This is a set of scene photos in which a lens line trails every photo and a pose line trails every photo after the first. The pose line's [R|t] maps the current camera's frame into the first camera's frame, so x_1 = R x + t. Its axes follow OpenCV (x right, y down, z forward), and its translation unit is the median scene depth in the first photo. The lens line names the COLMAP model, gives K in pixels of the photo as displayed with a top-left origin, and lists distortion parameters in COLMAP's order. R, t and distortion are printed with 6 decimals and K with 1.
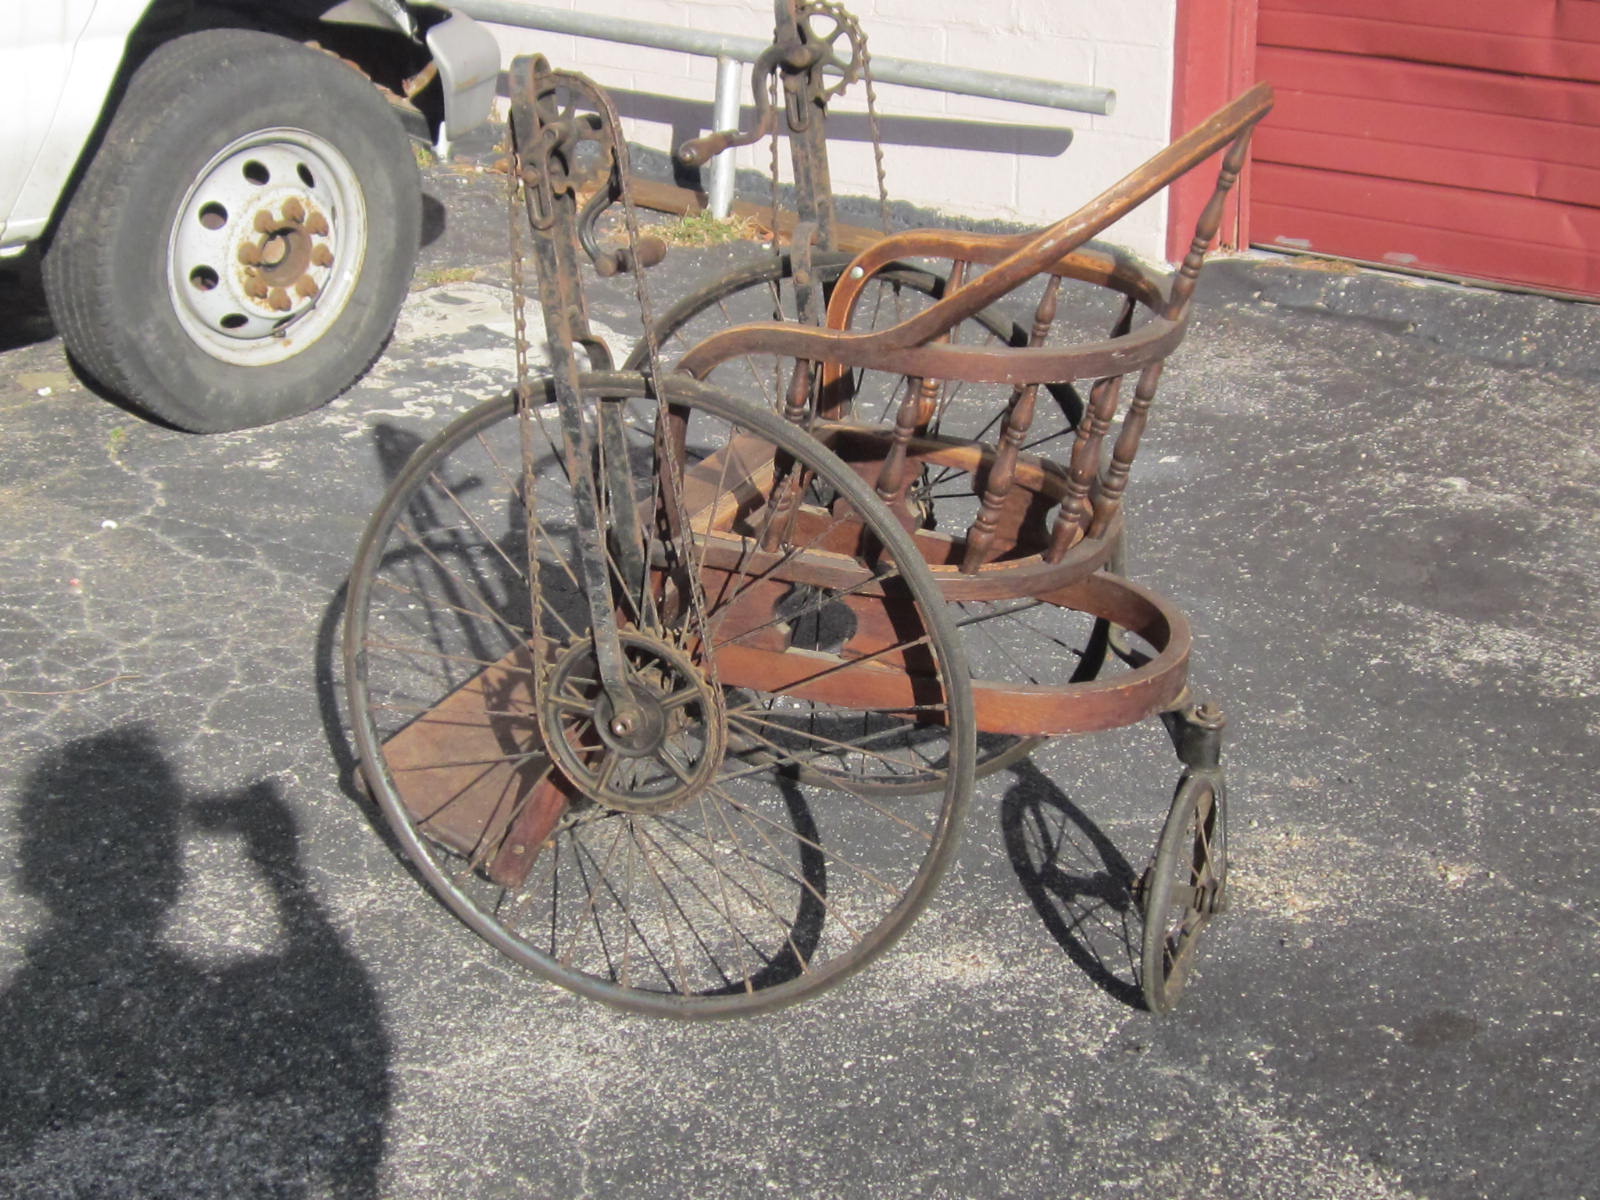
lens RADIAL K [[2646.5, 0, 797.7], [0, 2646.5, 601.9], [0, 0, 1]] dist [-0.022418, 0.000000]
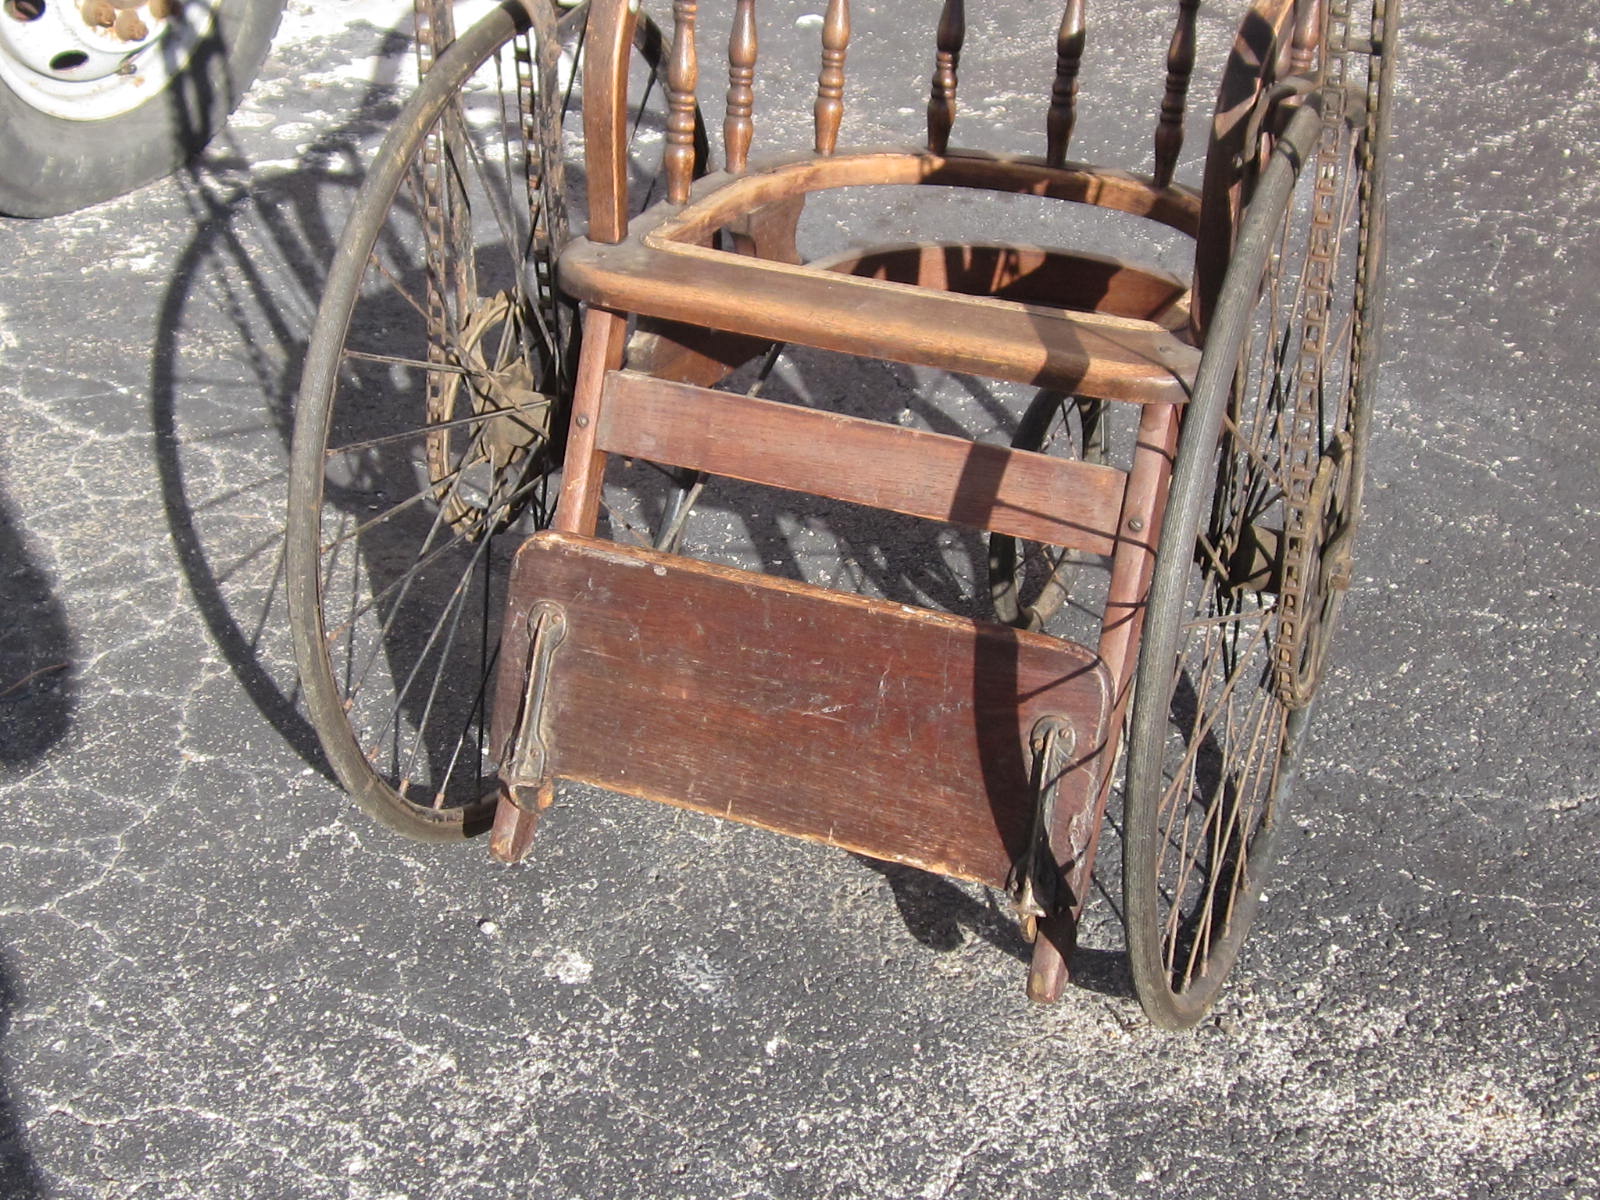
lens RADIAL K [[2646.5, 0, 804.2], [0, 2646.5, 597.2], [0, 0, 1]] dist [-0.022418, 0.000000]
pose [[0.990575, -0.078811, 0.112027, -0.119788], [0.059471, 0.984238, 0.166551, -0.078503], [-0.123387, -0.158319, 0.979648, 0.280330]]
